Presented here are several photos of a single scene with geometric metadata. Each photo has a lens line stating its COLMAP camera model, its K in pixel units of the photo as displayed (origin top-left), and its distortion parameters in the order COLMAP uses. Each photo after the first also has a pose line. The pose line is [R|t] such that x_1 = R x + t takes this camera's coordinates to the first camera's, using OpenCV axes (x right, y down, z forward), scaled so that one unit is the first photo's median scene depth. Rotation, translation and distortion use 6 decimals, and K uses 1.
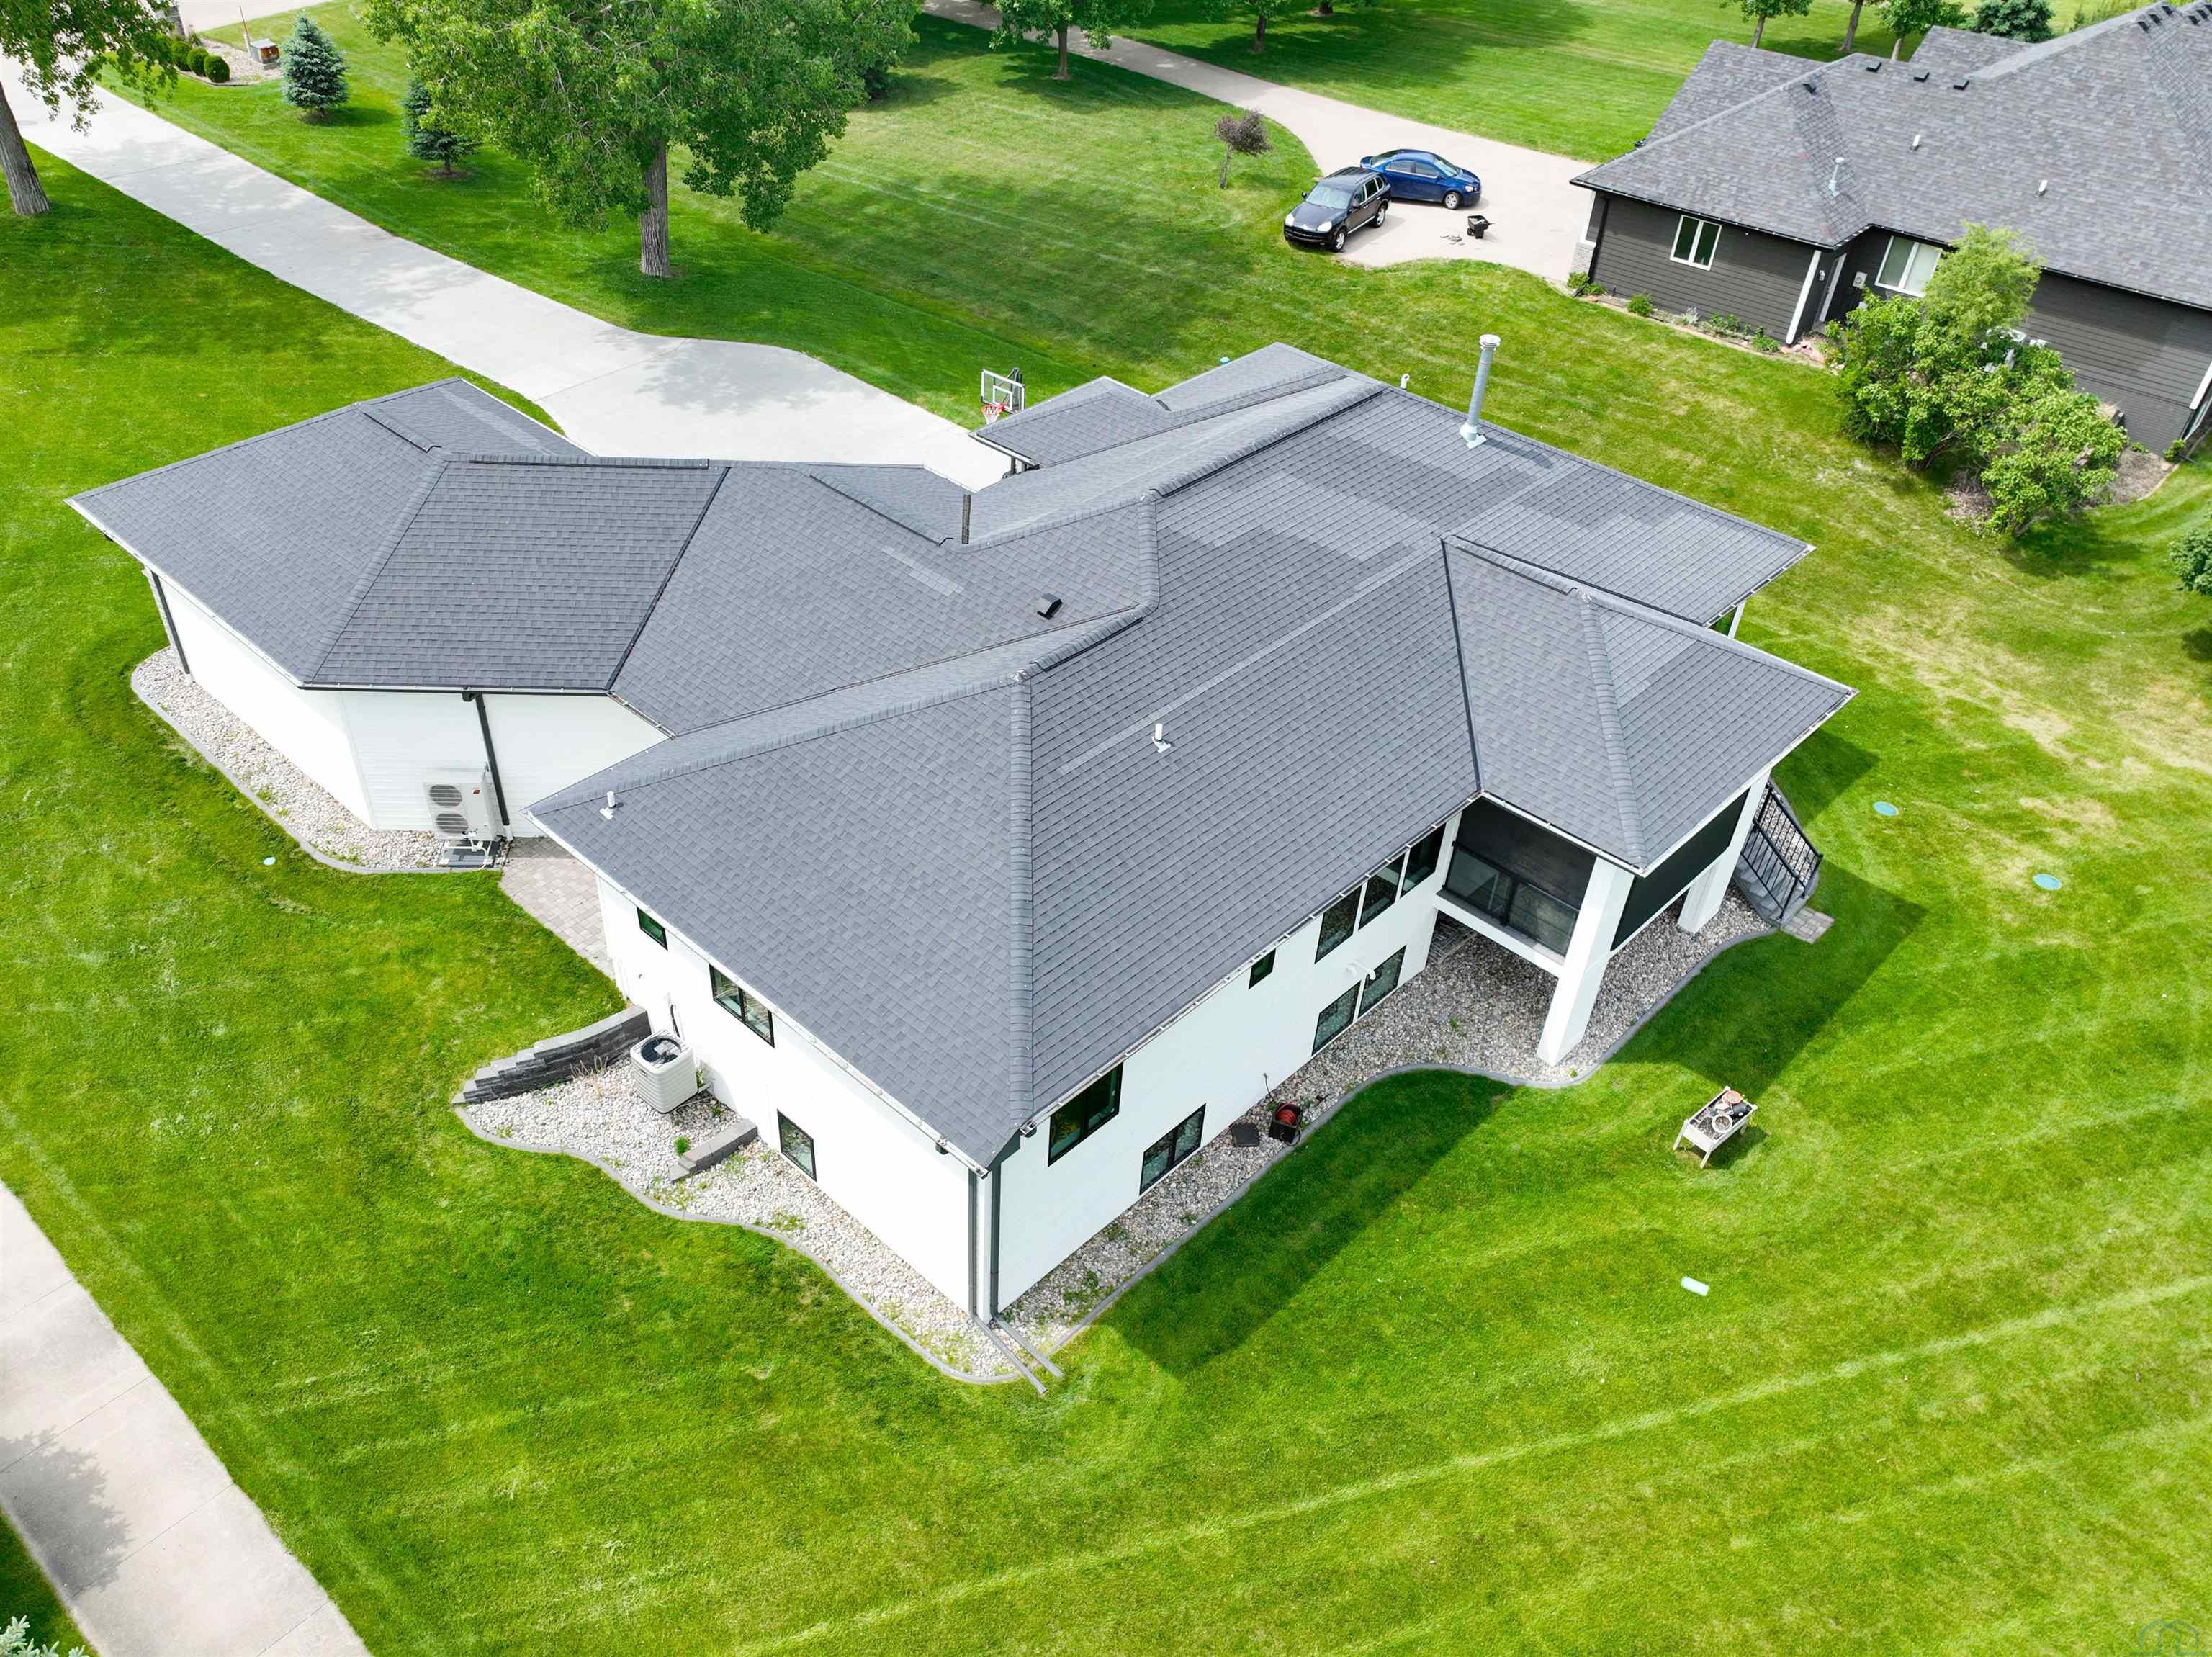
lens RADIAL K [[1746.1, 0, 1031.2], [0, 1746.1, 917.8], [0, 0, 1]] dist [0.003459, 0.003624]
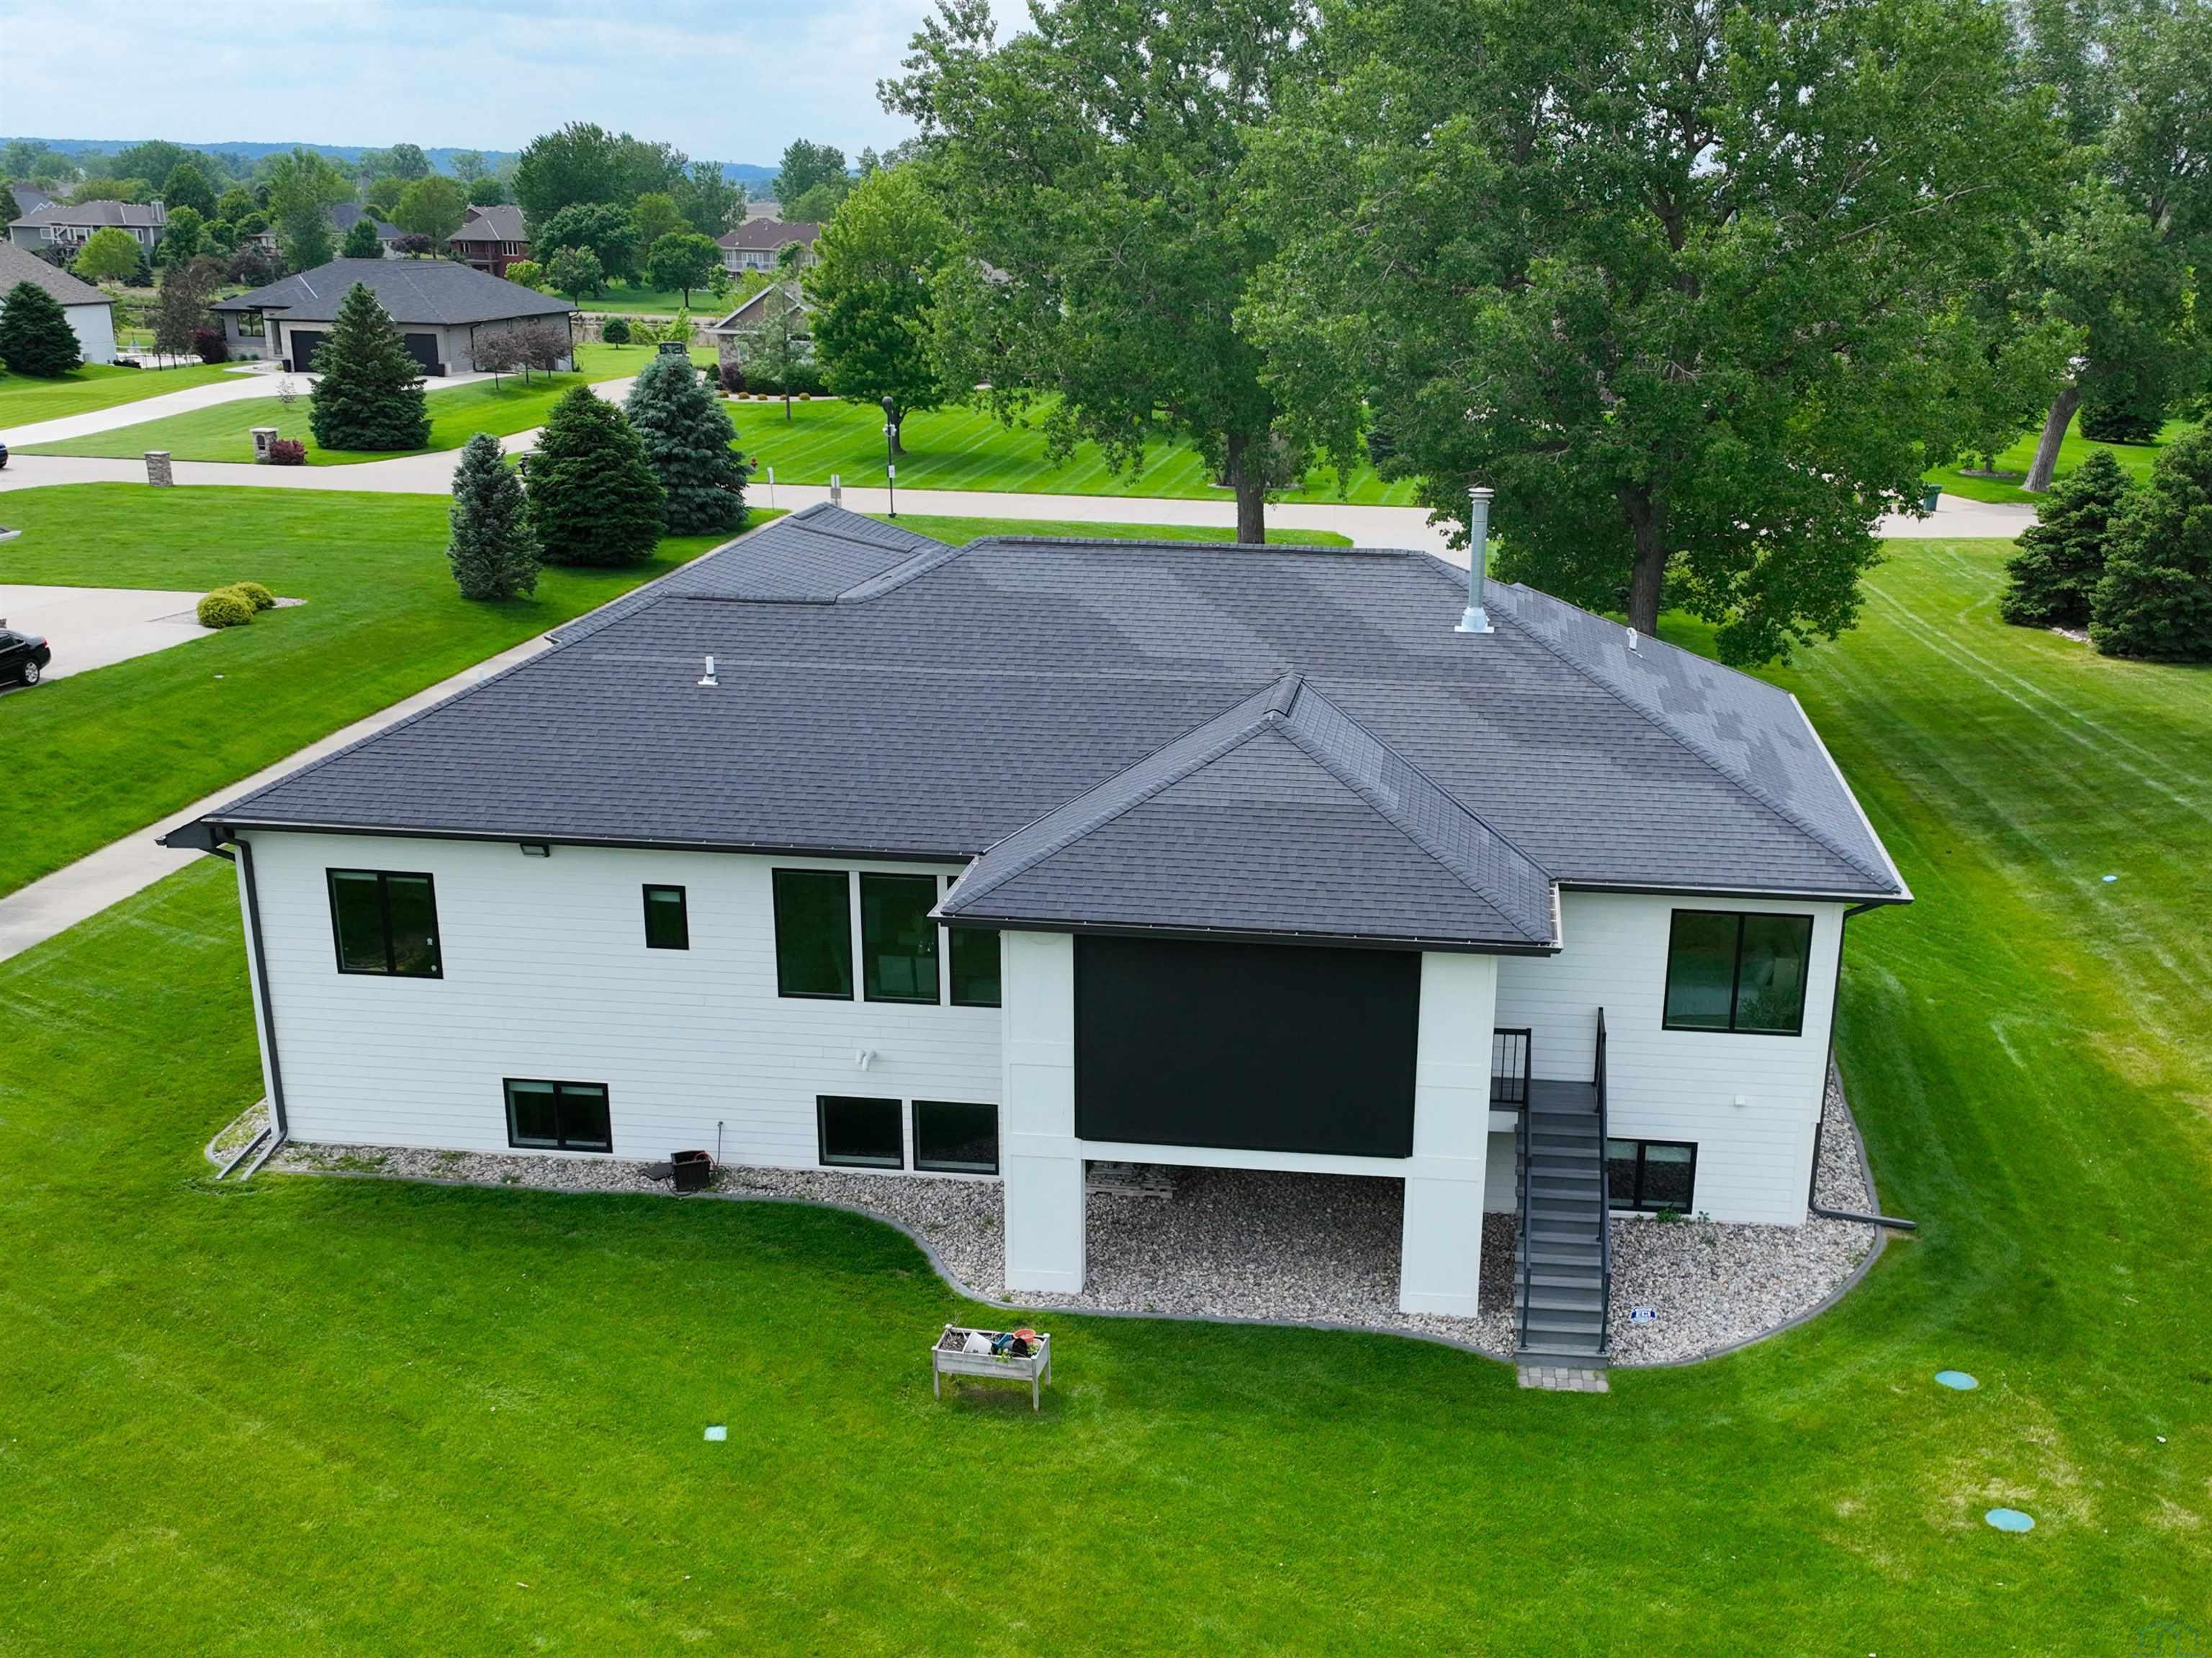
lens RADIAL K [[2427.5, 0, 1253.8], [0, 2427.5, 1099.8], [0, 0, 1]] dist [0.013064, -0.022329]
pose [[0.624853, 0.256157, -0.737525, 0.672816], [-0.511125, 0.848288, -0.138413, 0.064825], [0.590178, 0.463456, 0.660983, 0.219022]]
